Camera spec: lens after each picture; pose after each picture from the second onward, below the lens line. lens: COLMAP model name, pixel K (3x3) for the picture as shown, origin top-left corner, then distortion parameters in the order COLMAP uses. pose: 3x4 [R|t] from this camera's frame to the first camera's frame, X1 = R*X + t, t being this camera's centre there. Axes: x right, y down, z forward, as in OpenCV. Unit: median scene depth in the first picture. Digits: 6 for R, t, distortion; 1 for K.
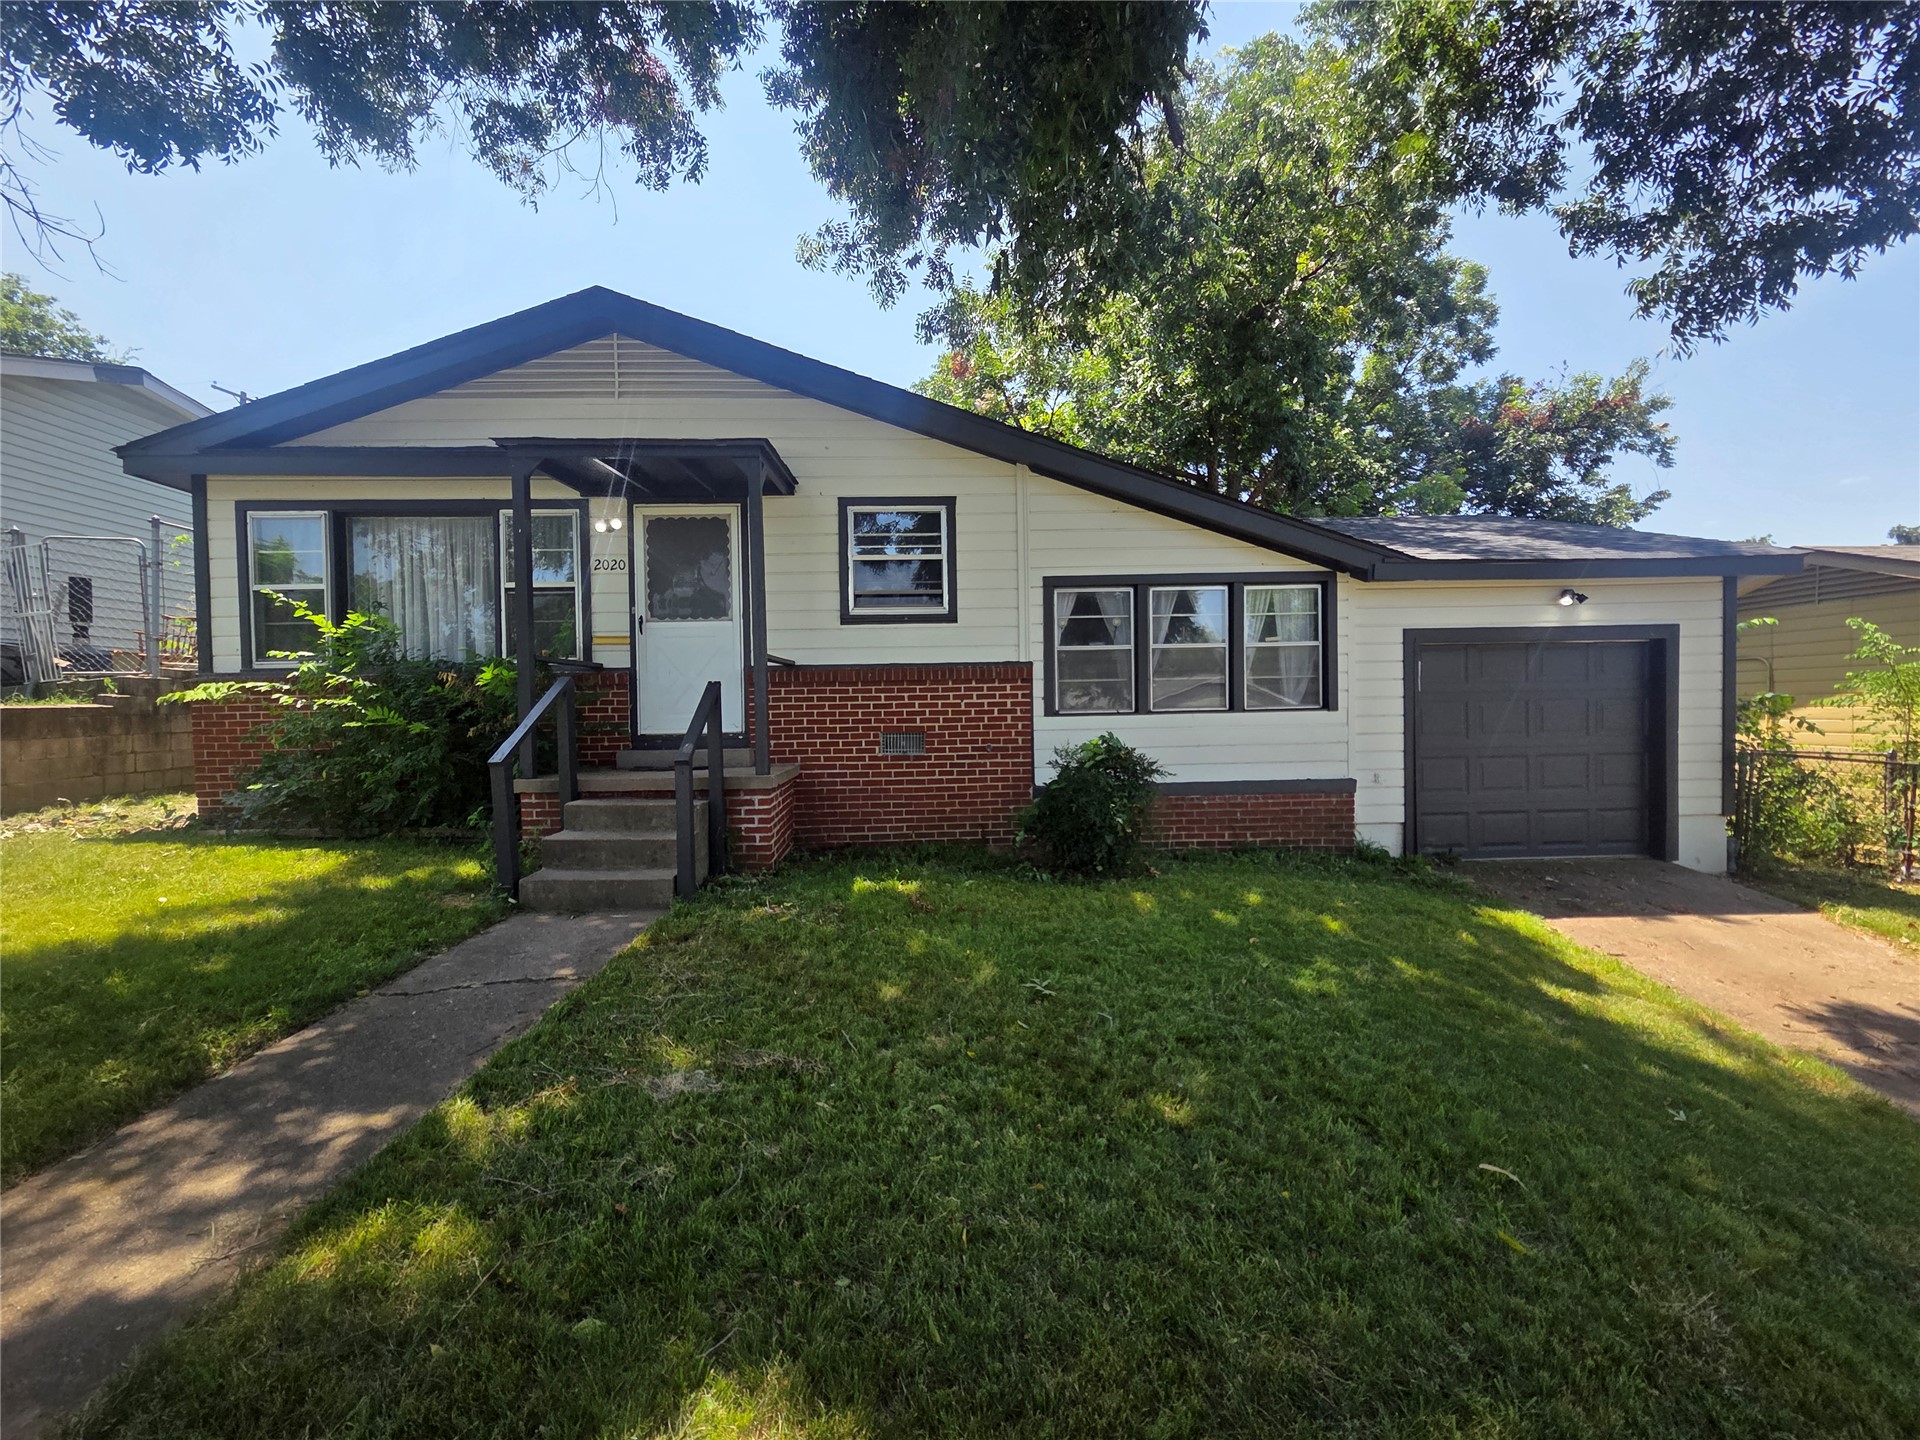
lens RADIAL K [[774.8, 0, 952.1], [0, 774.8, 723.9], [0, 0, 1]] dist [0.001414, -0.000091]
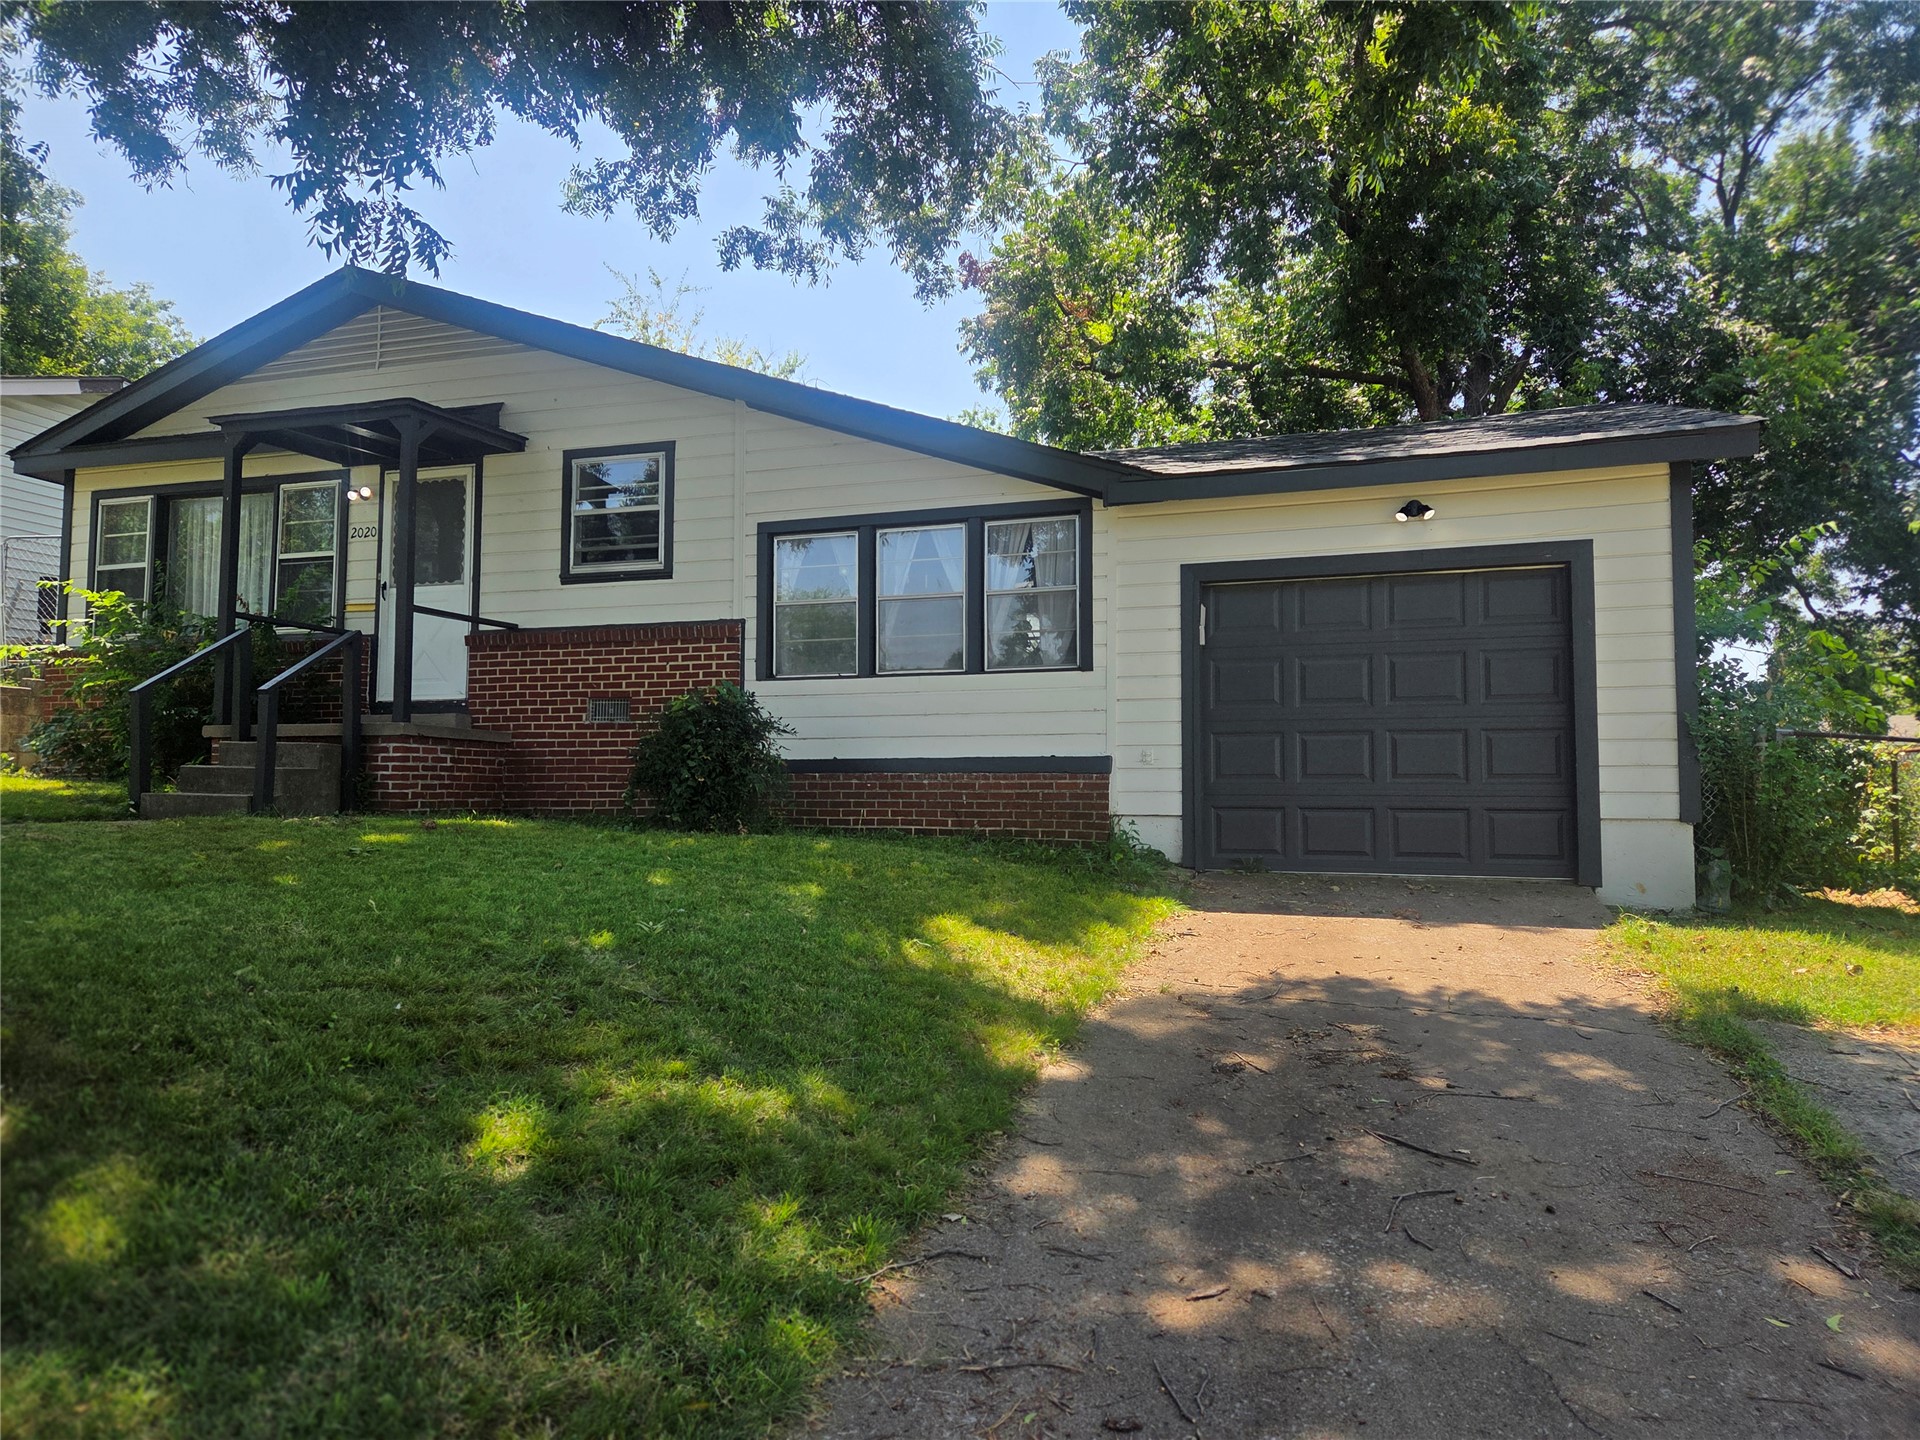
lens RADIAL K [[1234.6, 0, 953.0], [0, 1234.6, 723.8], [0, 0, 1]] dist [0.078215, -0.057490]
pose [[0.939988, 0.000012, -0.341207, 0.814712], [-0.027043, 0.996857, -0.074466, 0.138620], [0.340134, 0.079224, 0.937034, -0.234133]]
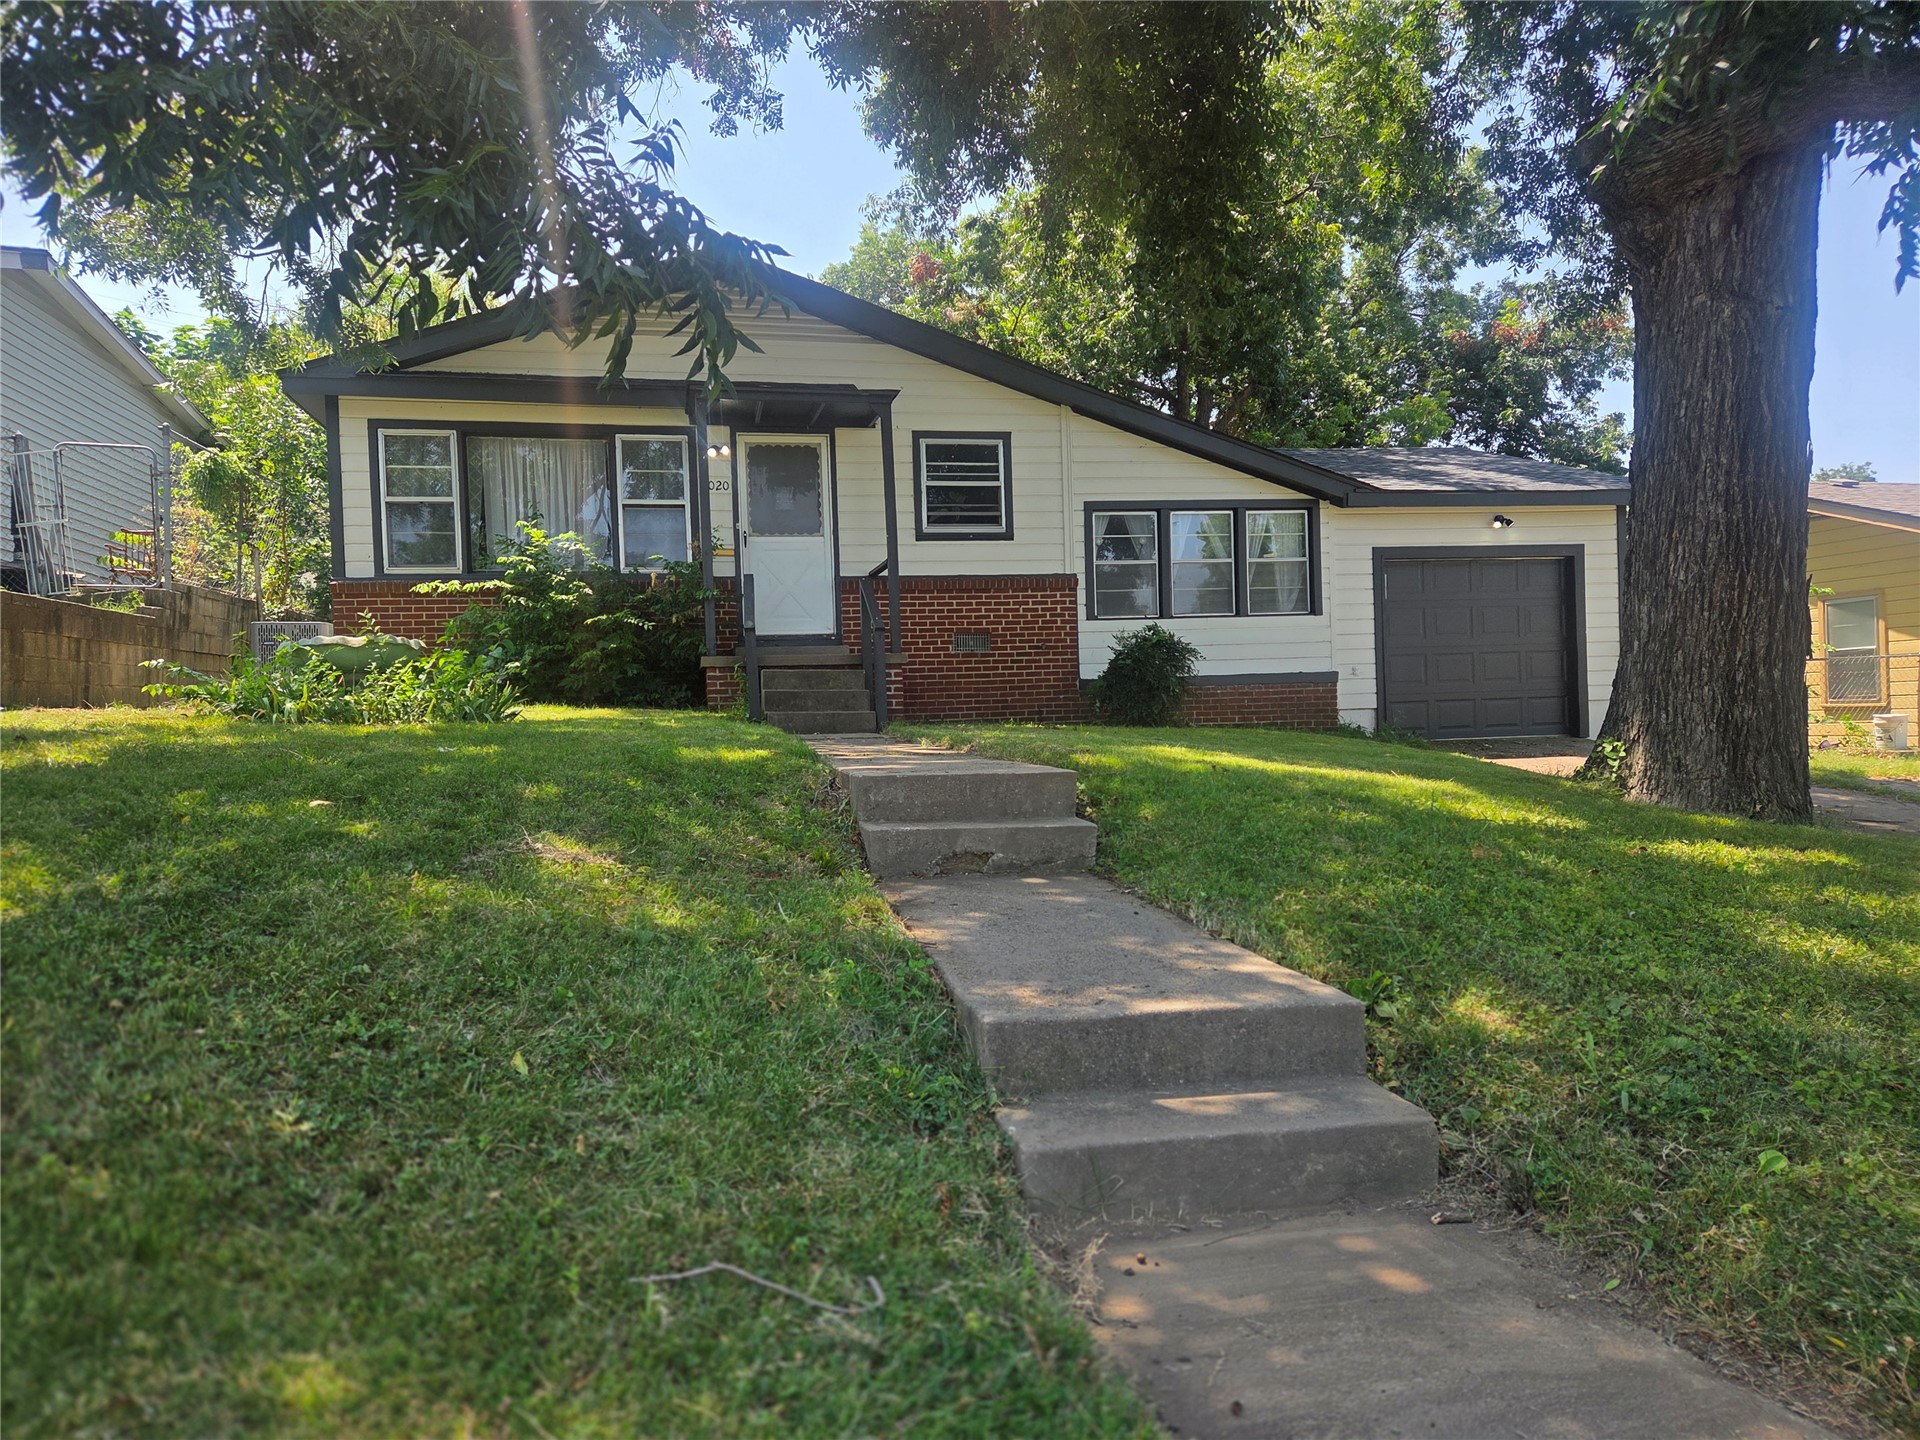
lens RADIAL K [[1234.6, 0, 953.0], [0, 1234.6, 723.8], [0, 0, 1]] dist [0.078215, -0.057490]
pose [[0.986513, -0.016174, 0.162883, -0.394880], [0.019211, 0.999669, -0.017090, 0.177980], [-0.162553, 0.019989, 0.986497, -0.827999]]
